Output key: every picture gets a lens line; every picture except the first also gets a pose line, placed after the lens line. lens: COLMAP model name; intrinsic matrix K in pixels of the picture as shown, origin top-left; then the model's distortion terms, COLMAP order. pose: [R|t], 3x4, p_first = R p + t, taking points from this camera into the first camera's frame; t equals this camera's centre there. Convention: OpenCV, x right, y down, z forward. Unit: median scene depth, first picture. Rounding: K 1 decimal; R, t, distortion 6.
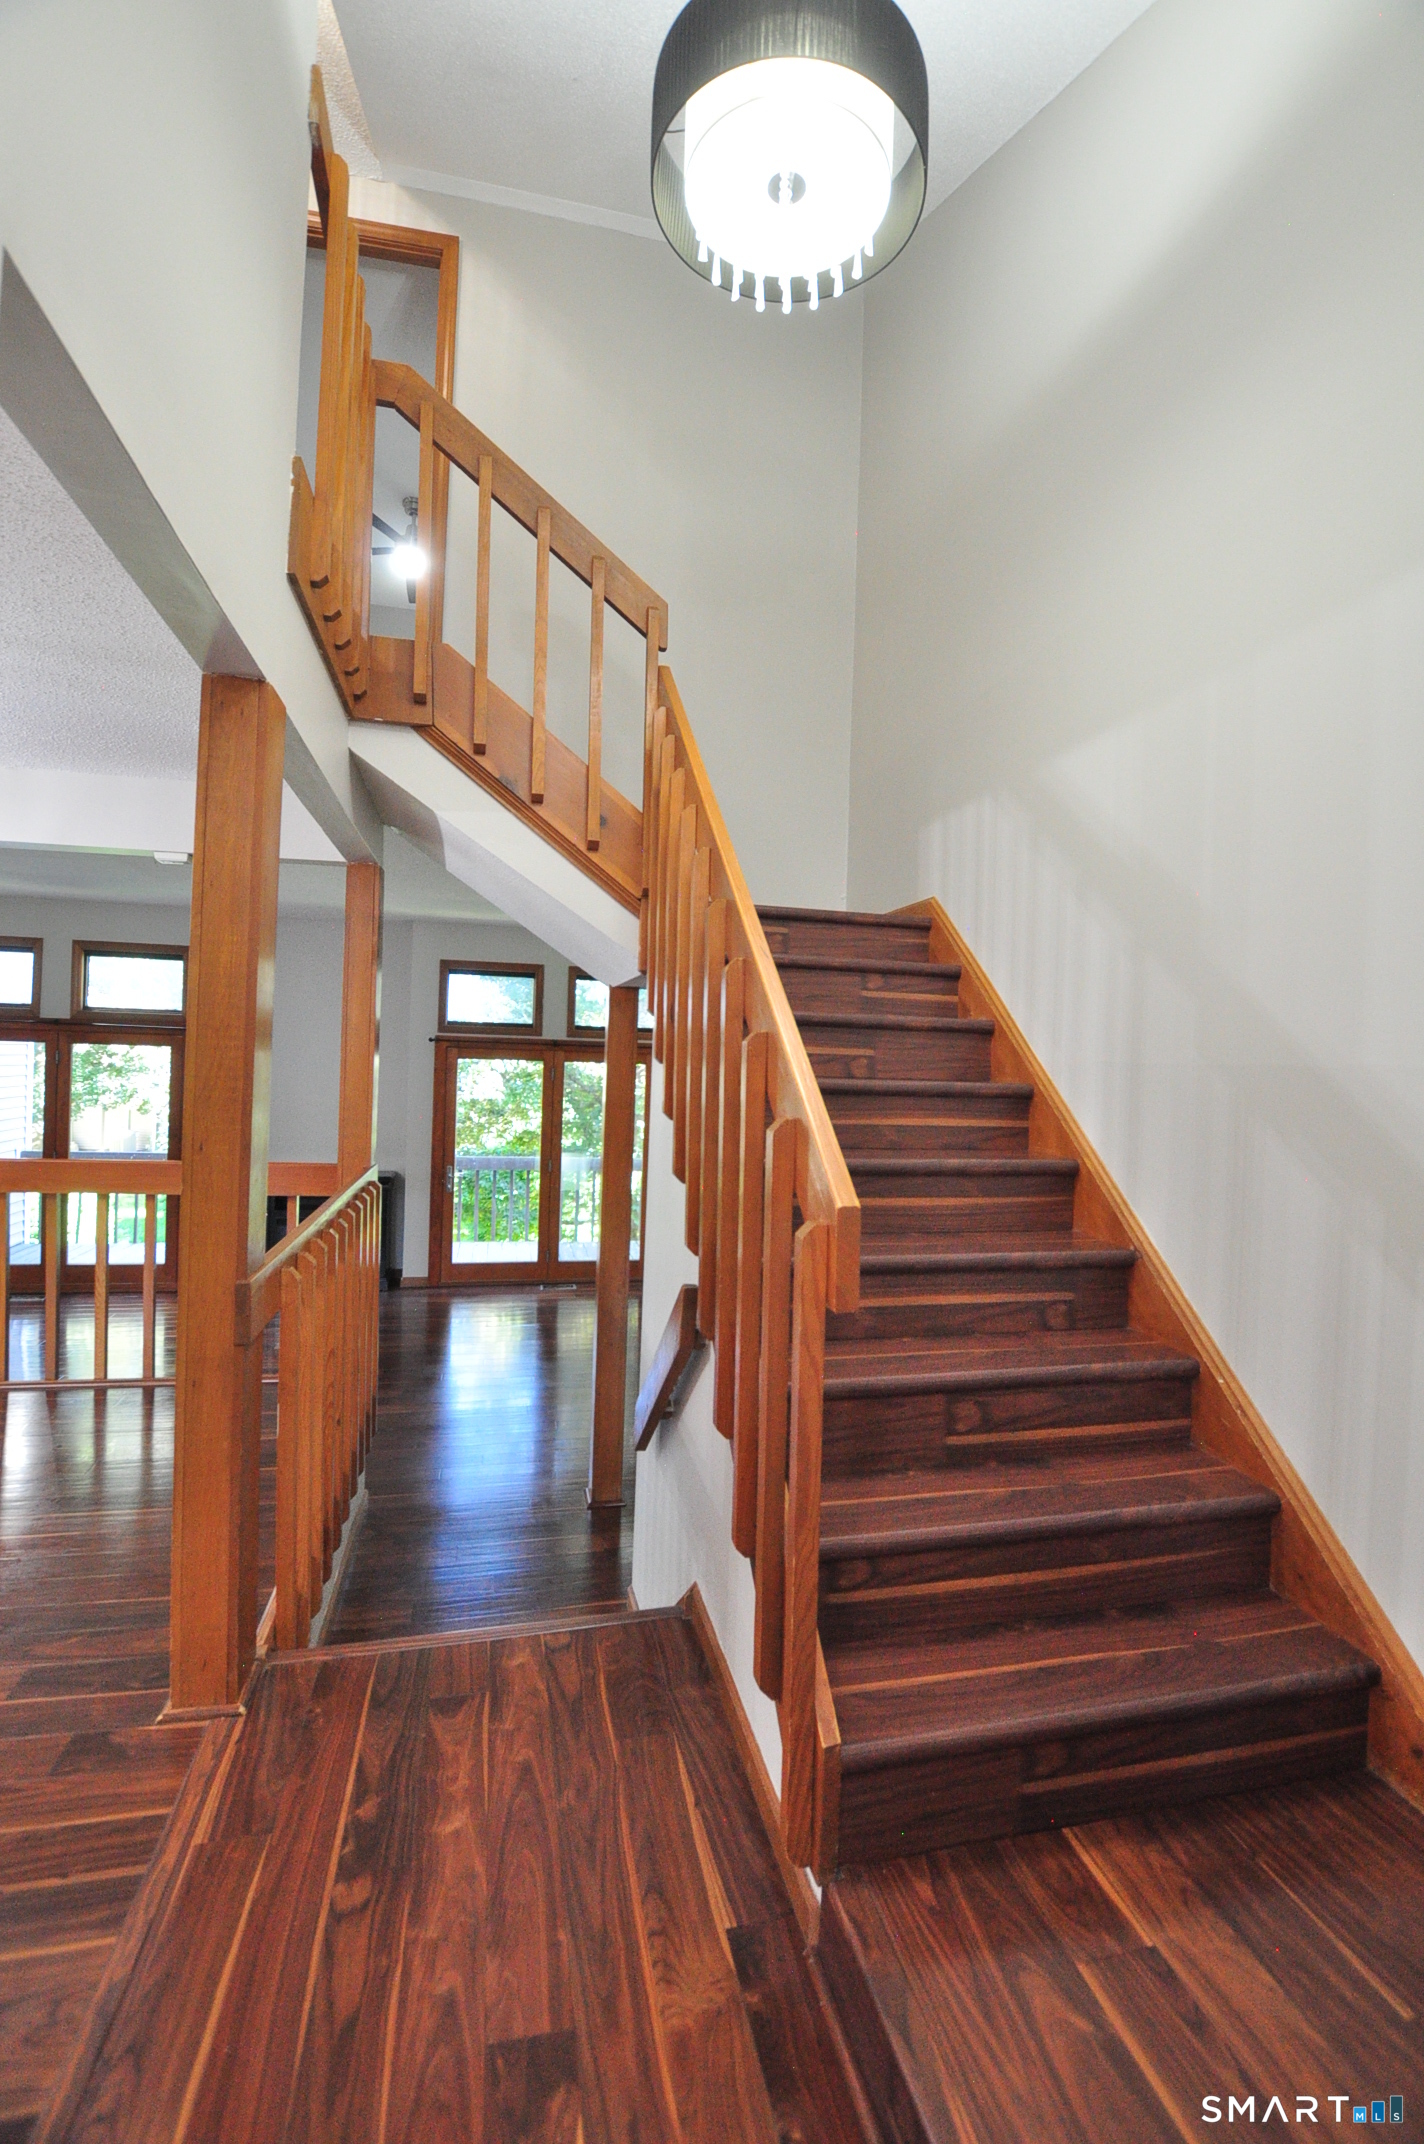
lens RADIAL K [[928.1, 0, 730.6], [0, 928.1, 1071.9], [0, 0, 1]] dist [-0.027933, 0.000127]
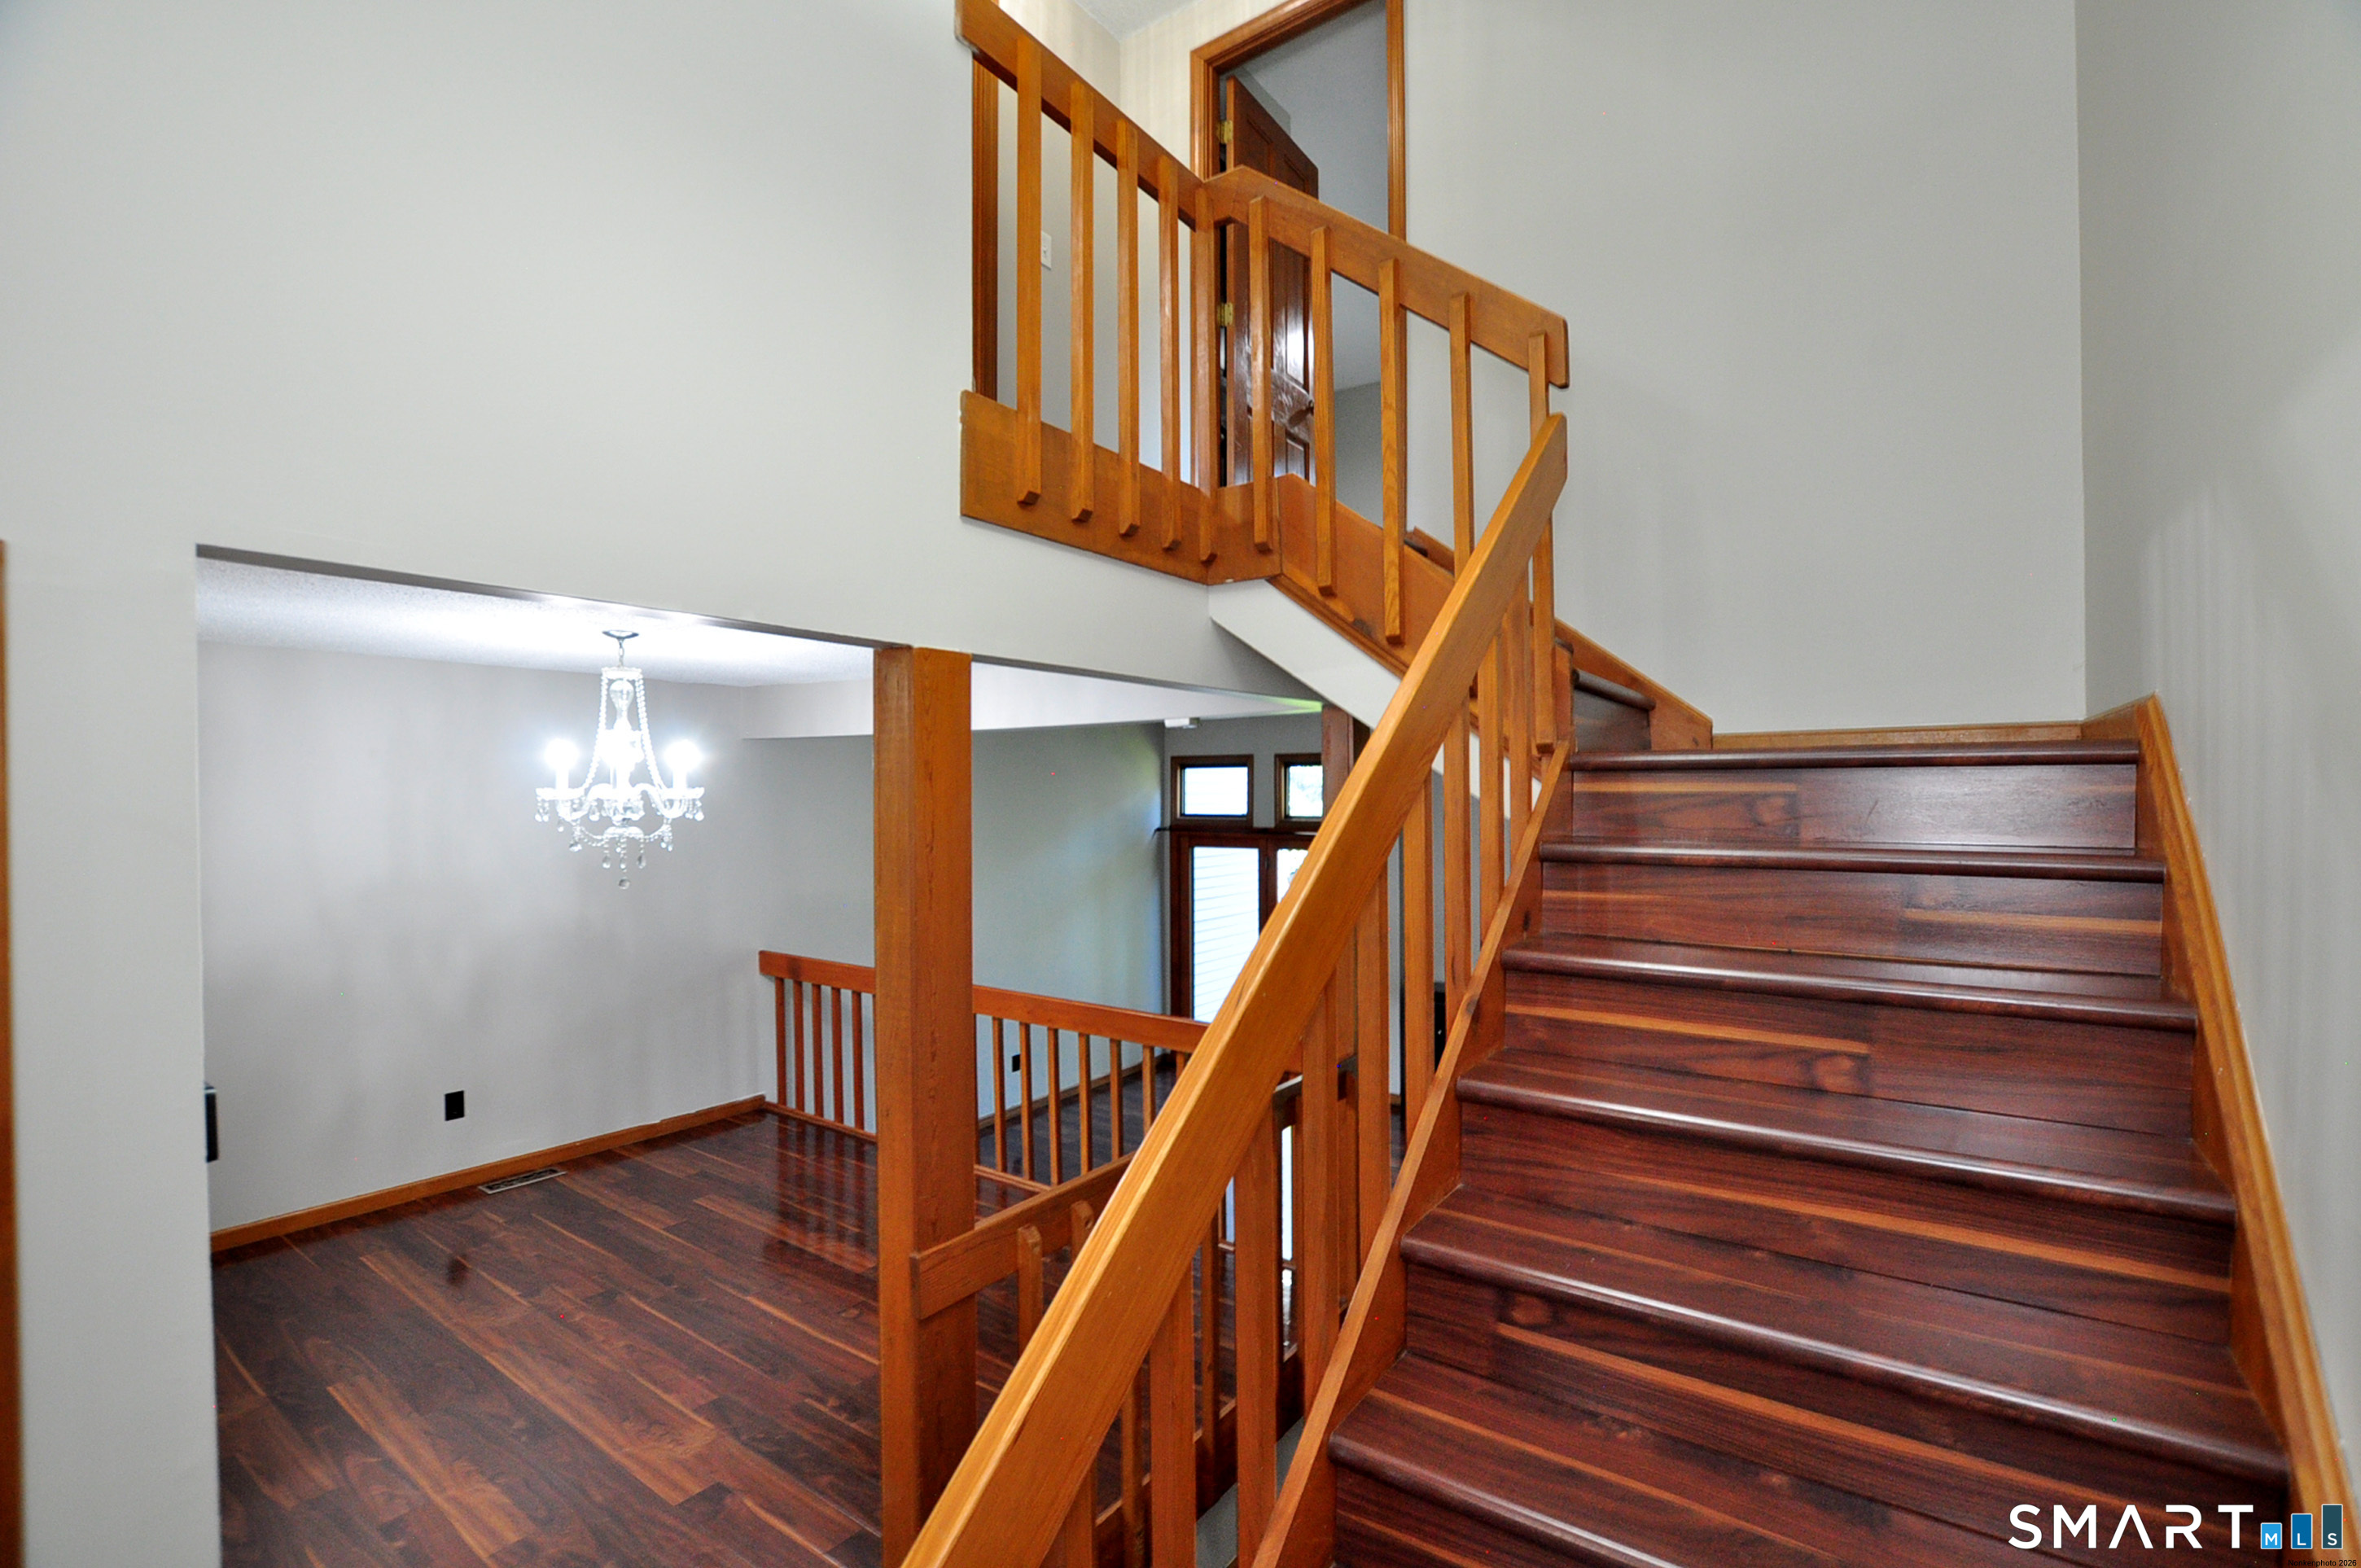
lens RADIAL K [[1036.4, 0, 1171.9], [0, 1036.4, 792.3], [0, 0, 1]] dist [-0.029117, -0.000672]
pose [[0.657936, -0.033570, -0.752326, 0.318297], [0.023960, 0.999433, -0.023643, -0.155914], [0.752693, -0.002470, 0.658367, 0.298444]]
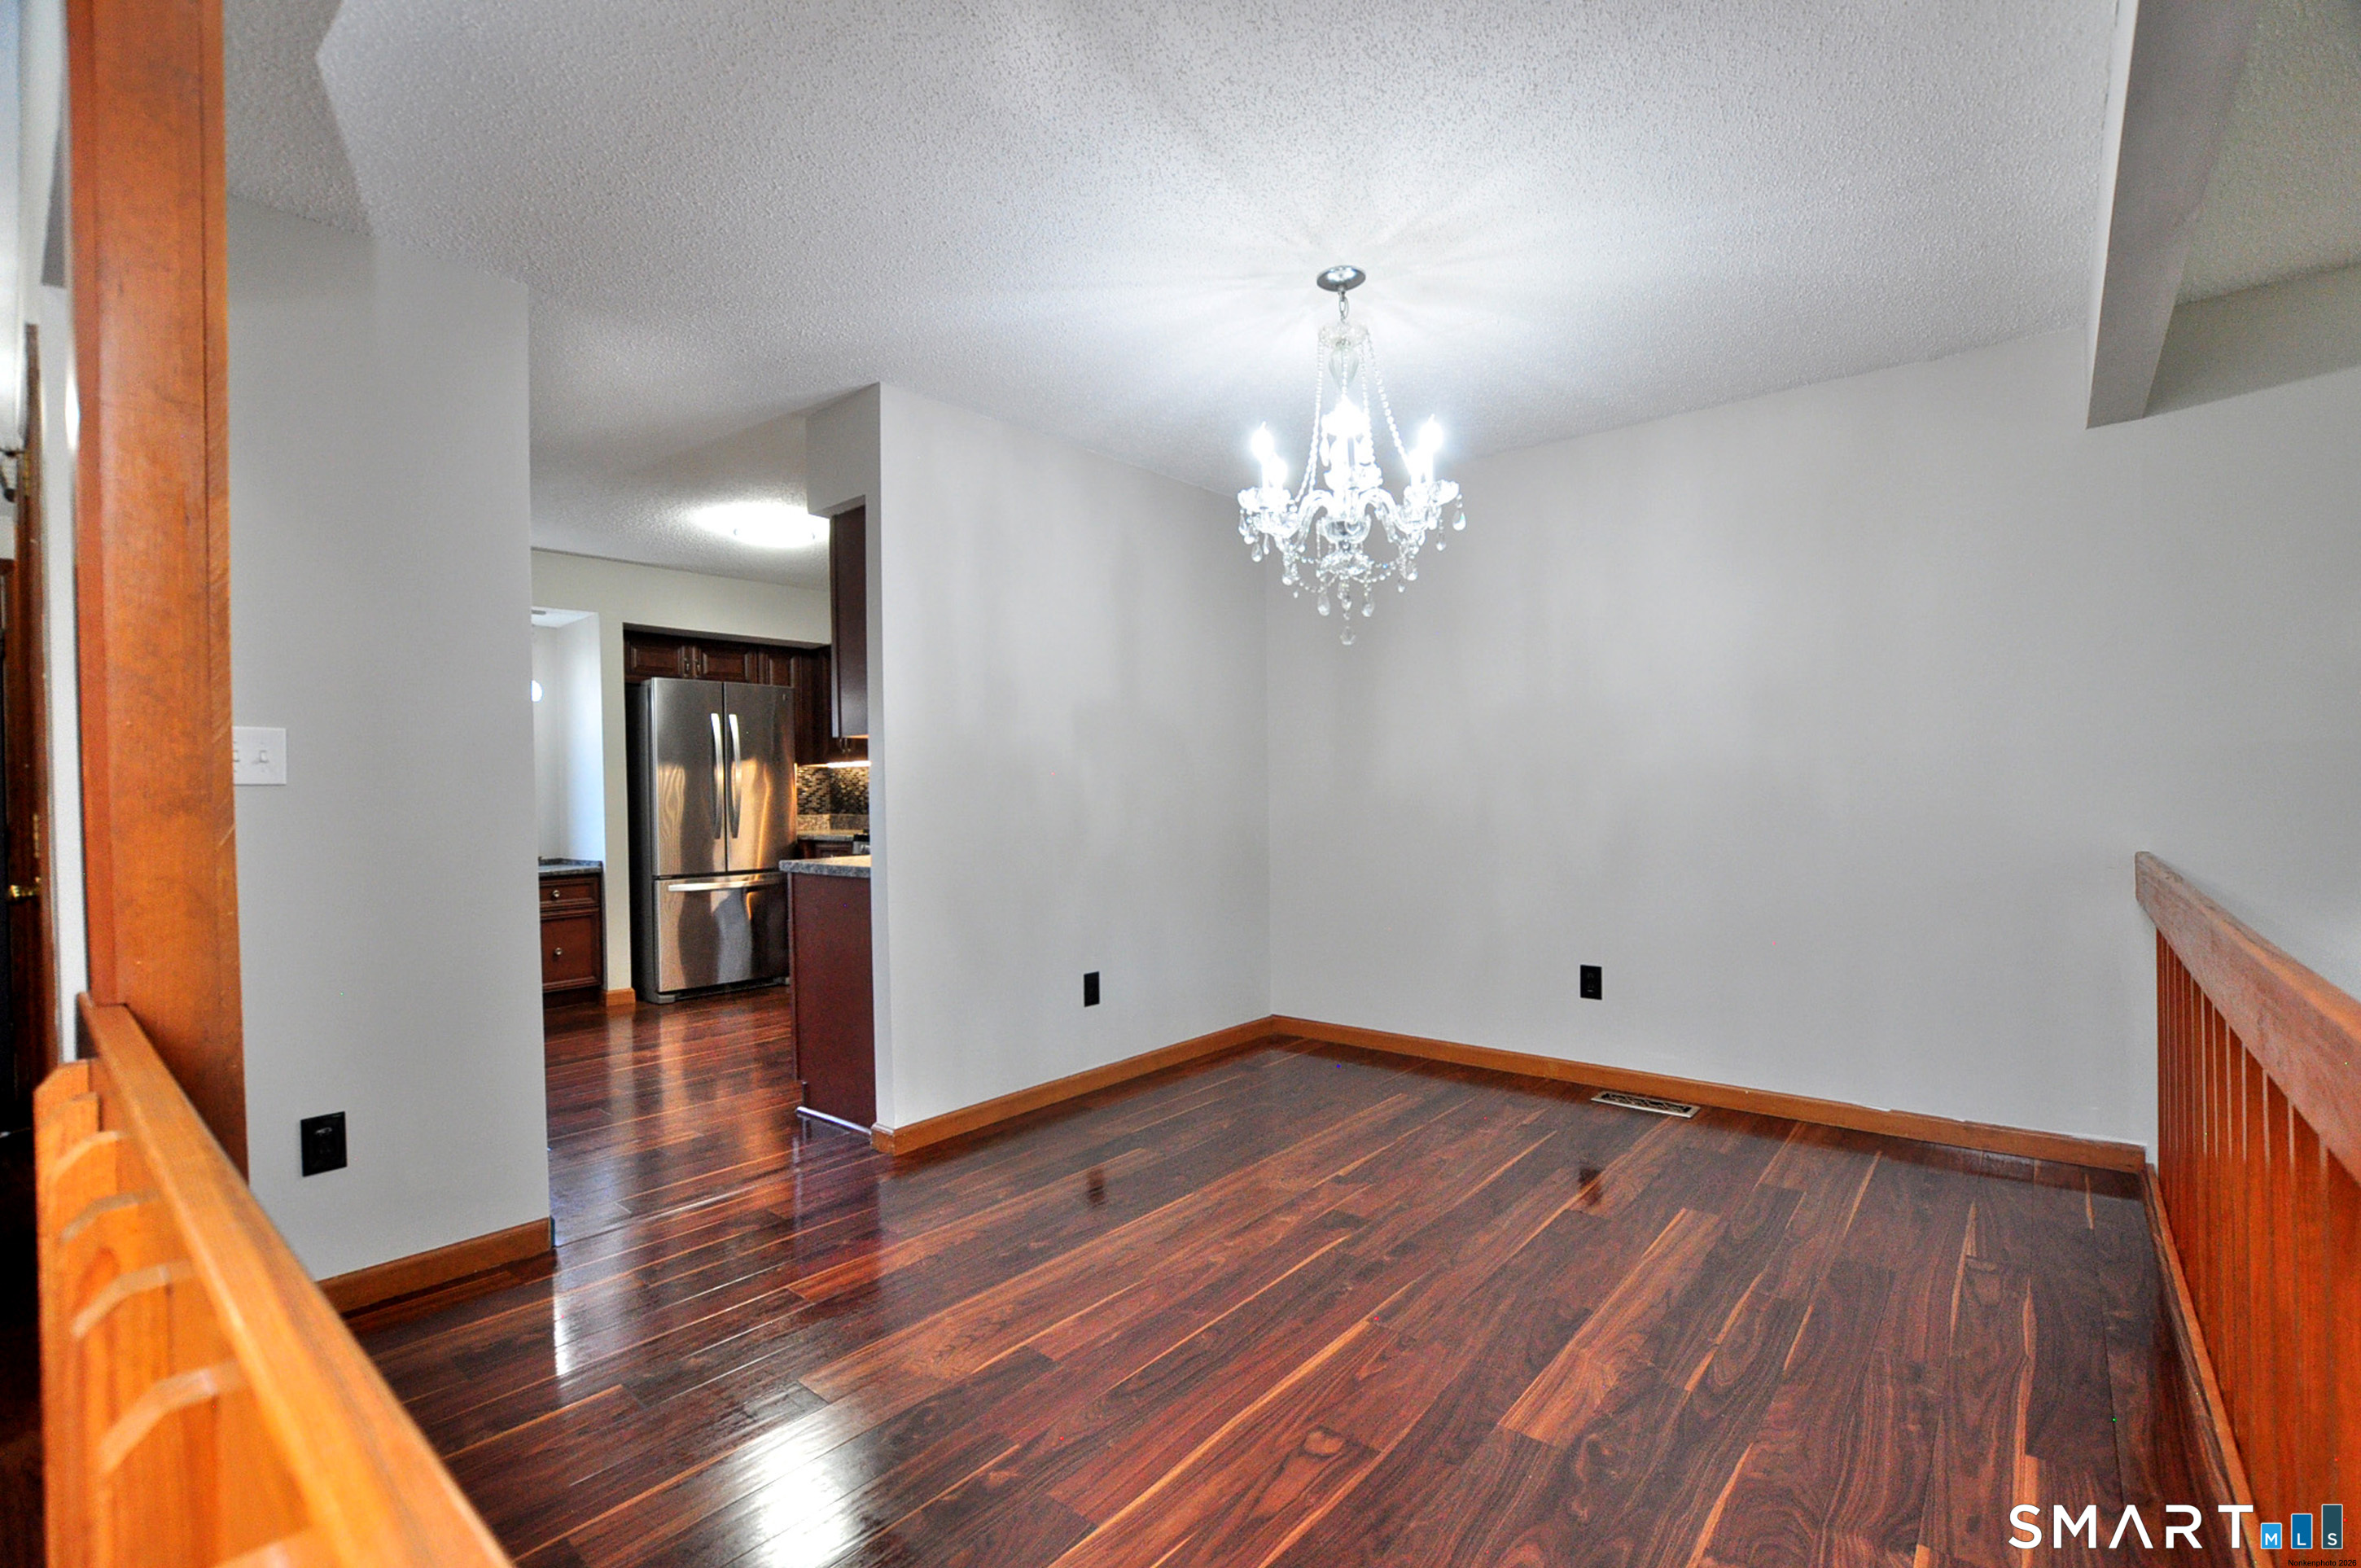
lens RADIAL K [[1022.0, 0, 1192.7], [0, 1022.0, 797.3], [0, 0, 1]] dist [-0.027933, 0.000127]
pose [[-0.802592, -0.017703, -0.596266, -0.466943], [-0.007992, 0.999789, -0.018927, 0.065992], [0.596475, -0.010426, -0.802564, 1.249194]]
